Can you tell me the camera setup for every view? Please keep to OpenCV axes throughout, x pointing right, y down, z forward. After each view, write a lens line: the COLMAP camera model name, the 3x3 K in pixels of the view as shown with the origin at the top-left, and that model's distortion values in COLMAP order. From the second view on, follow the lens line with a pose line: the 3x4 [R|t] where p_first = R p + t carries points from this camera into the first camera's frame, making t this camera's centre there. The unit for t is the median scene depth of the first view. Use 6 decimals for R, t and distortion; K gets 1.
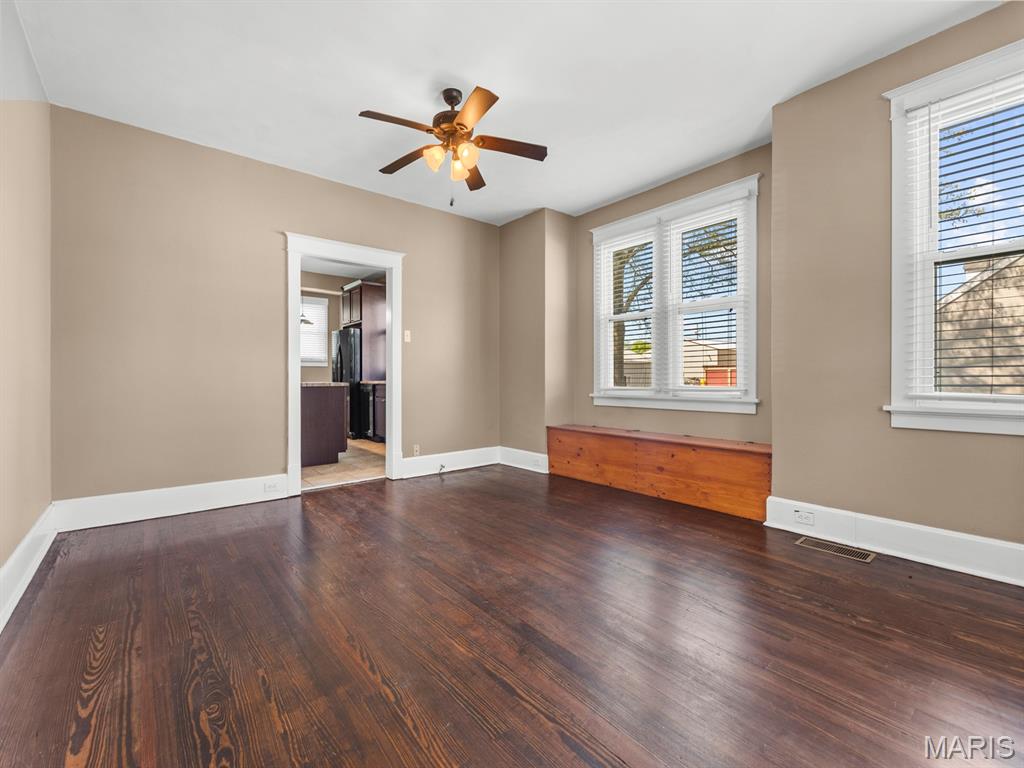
lens RADIAL K [[452.9, 0, 512.0], [0, 452.9, 384.0], [0, 0, 1]] dist [0.000373, 0.000012]
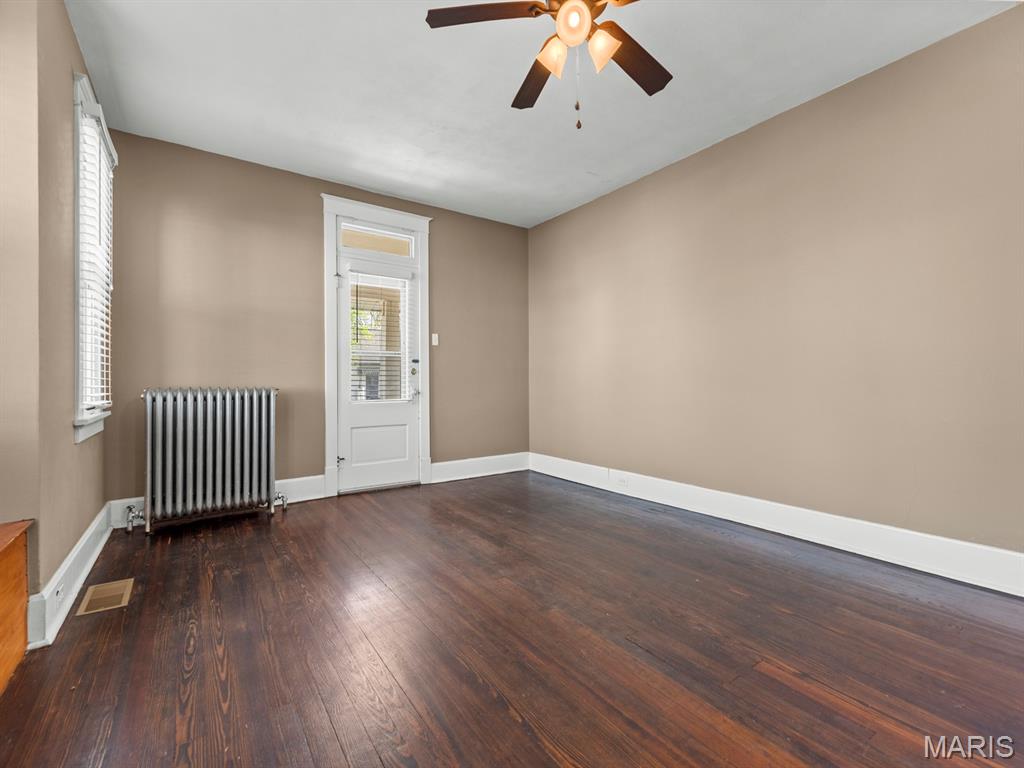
lens RADIAL K [[452.9, 0, 512.0], [0, 452.9, 384.0], [0, 0, 1]] dist [0.000373, 0.000012]
pose [[-0.998037, 0.004683, 0.062450, -0.090664], [0.005651, 0.999866, 0.015338, -0.033729], [-0.062370, 0.015660, -0.997930, 2.095368]]
